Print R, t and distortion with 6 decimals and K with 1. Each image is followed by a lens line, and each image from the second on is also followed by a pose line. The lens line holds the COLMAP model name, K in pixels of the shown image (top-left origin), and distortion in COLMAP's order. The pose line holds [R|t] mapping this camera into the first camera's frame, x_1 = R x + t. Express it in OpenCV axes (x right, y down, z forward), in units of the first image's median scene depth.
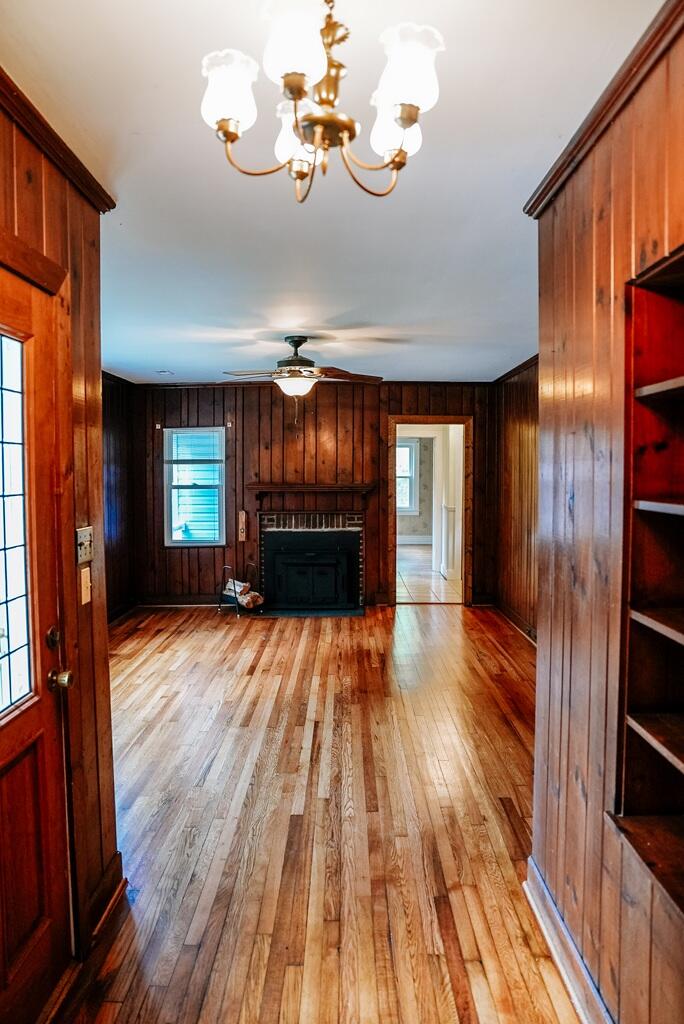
lens RADIAL K [[720.3, 0, 342.0], [0, 720.3, 512.0], [0, 0, 1]] dist [-0.113618, 0.080062]
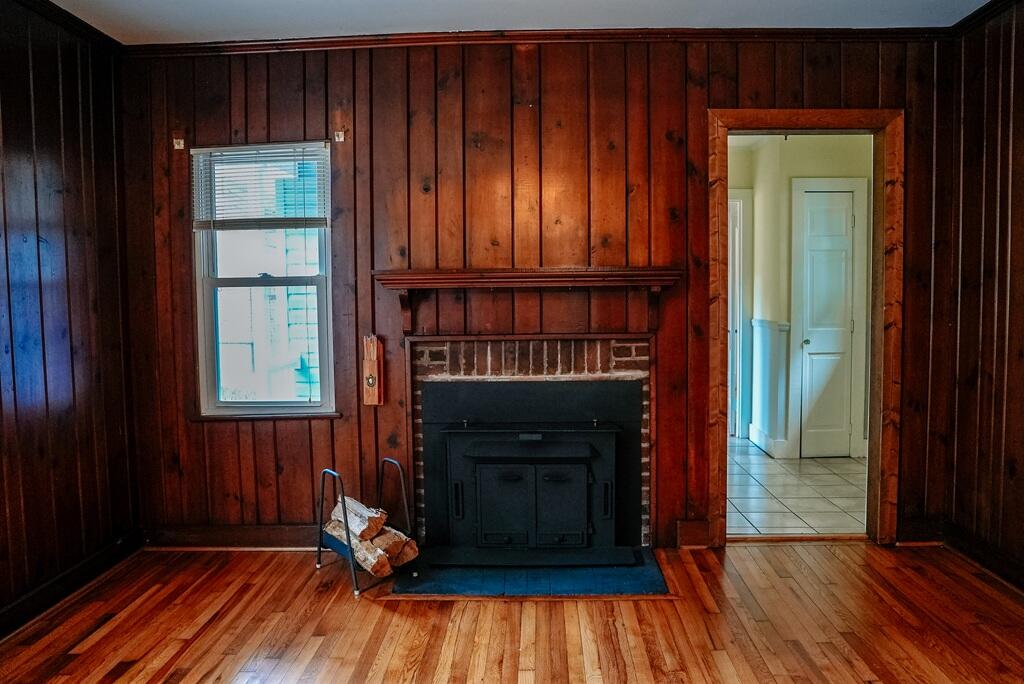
lens RADIAL K [[720.3, 0, 517.9], [0, 720.3, 345.3], [0, 0, 1]] dist [-0.113618, 0.080062]
pose [[0.999405, -0.008676, -0.033395, -0.035974], [0.009179, 0.999846, 0.014945, -0.001010], [0.033260, -0.015243, 0.999330, 0.570342]]
